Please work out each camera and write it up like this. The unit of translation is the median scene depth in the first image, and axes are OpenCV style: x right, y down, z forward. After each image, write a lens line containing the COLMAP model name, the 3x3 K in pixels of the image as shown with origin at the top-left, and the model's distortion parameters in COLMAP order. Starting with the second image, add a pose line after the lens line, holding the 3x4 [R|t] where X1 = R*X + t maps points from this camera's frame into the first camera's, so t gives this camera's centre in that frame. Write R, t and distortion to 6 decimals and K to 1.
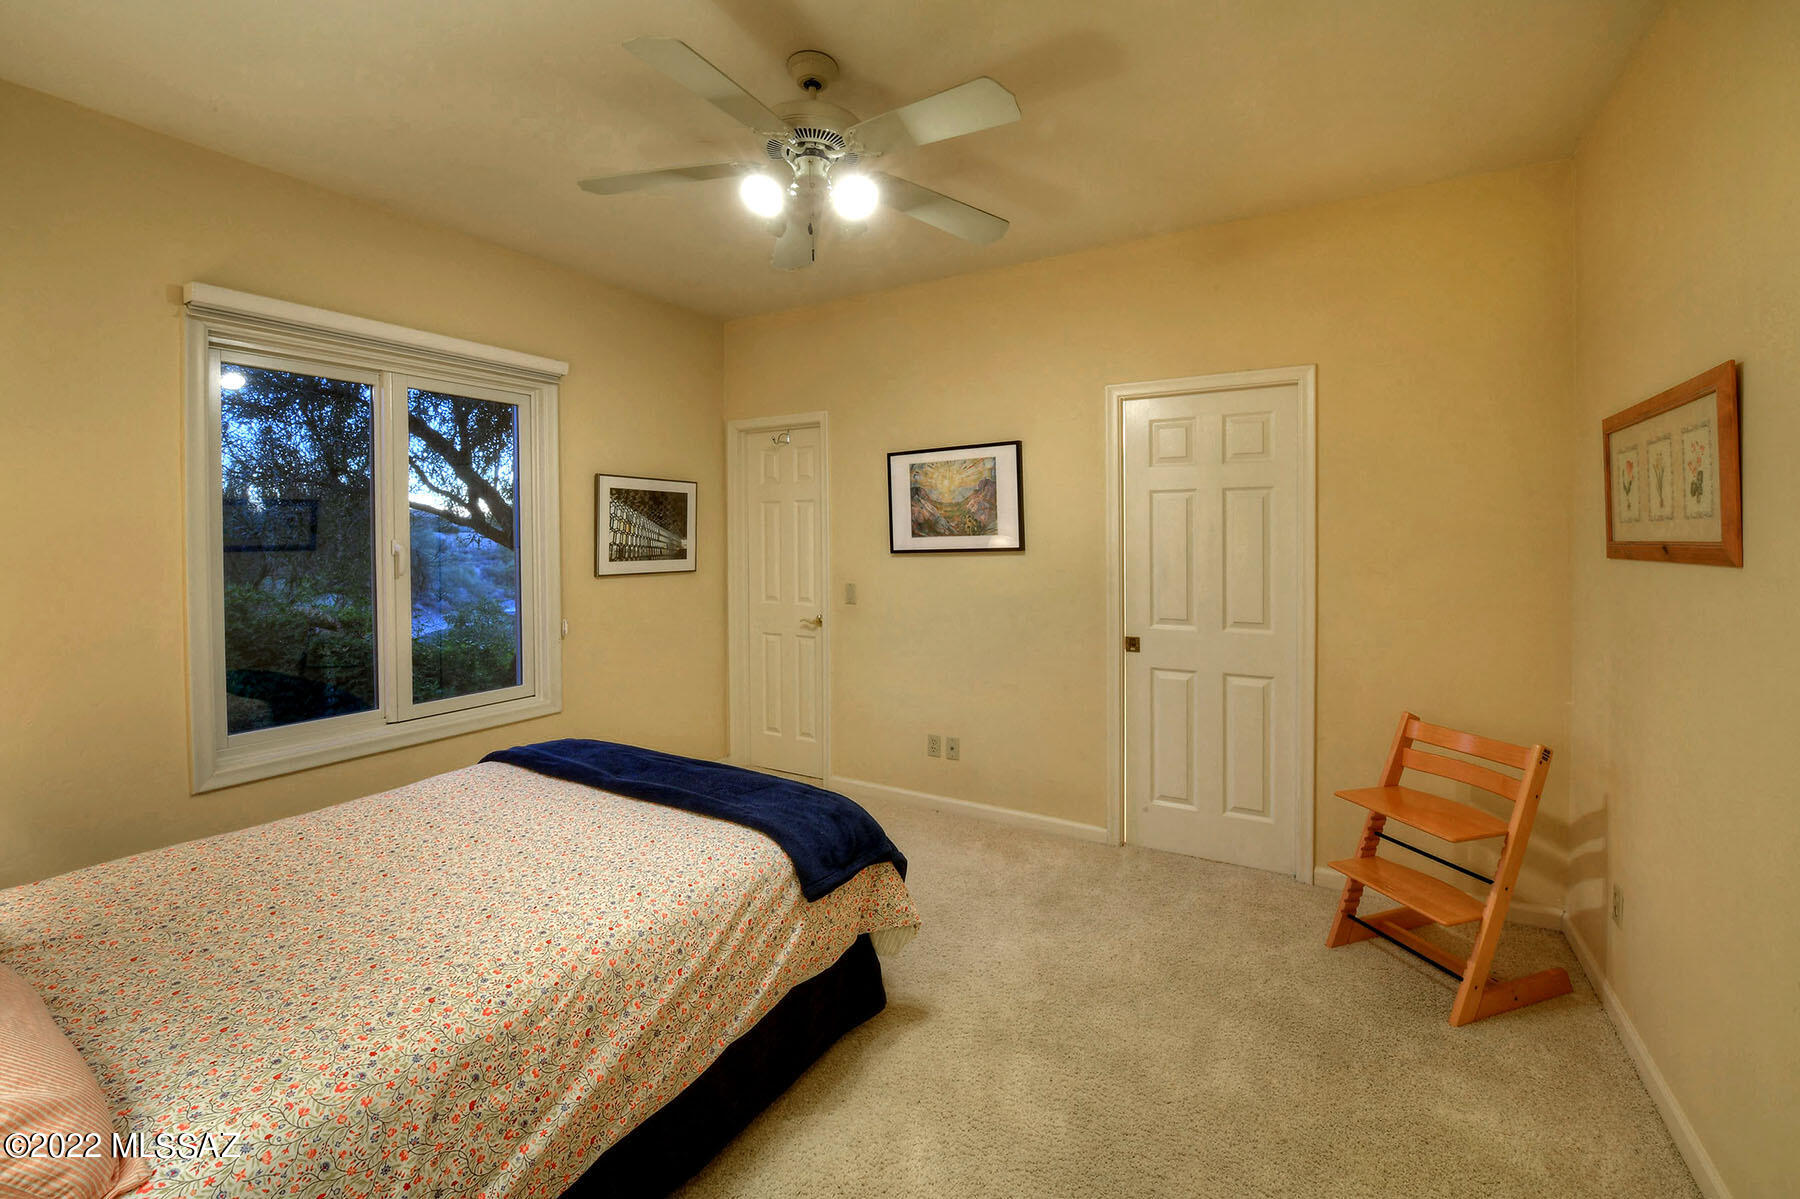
lens RADIAL K [[752.2, 0, 901.0], [0, 752.2, 545.6], [0, 0, 1]] dist [-0.001673, -0.011762]
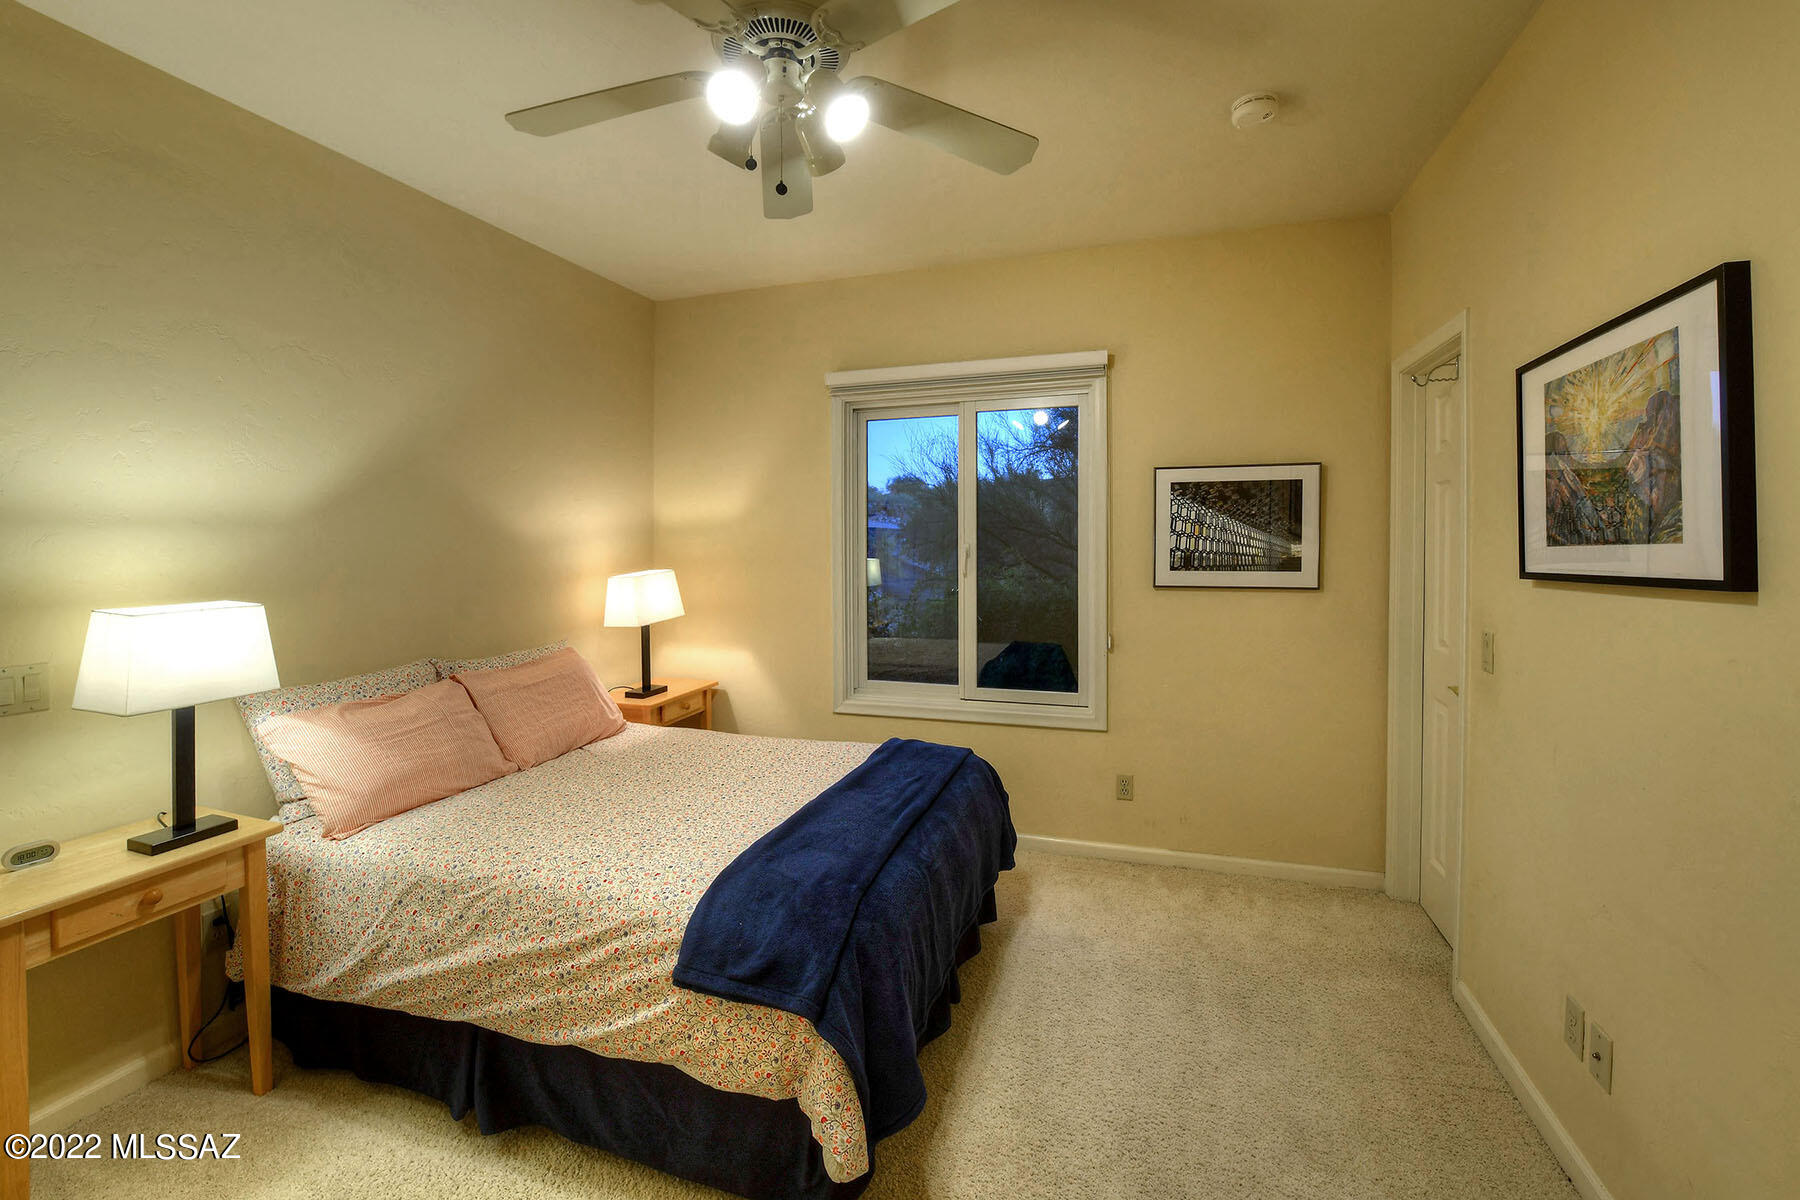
lens RADIAL K [[752.2, 0, 901.0], [0, 752.2, 546.1], [0, 0, 1]] dist [-0.001673, -0.011762]
pose [[0.209343, 0.012410, -0.977763, 0.374566], [-0.003637, 0.999922, 0.011912, -0.014957], [0.977835, 0.001063, 0.209372, 0.531962]]
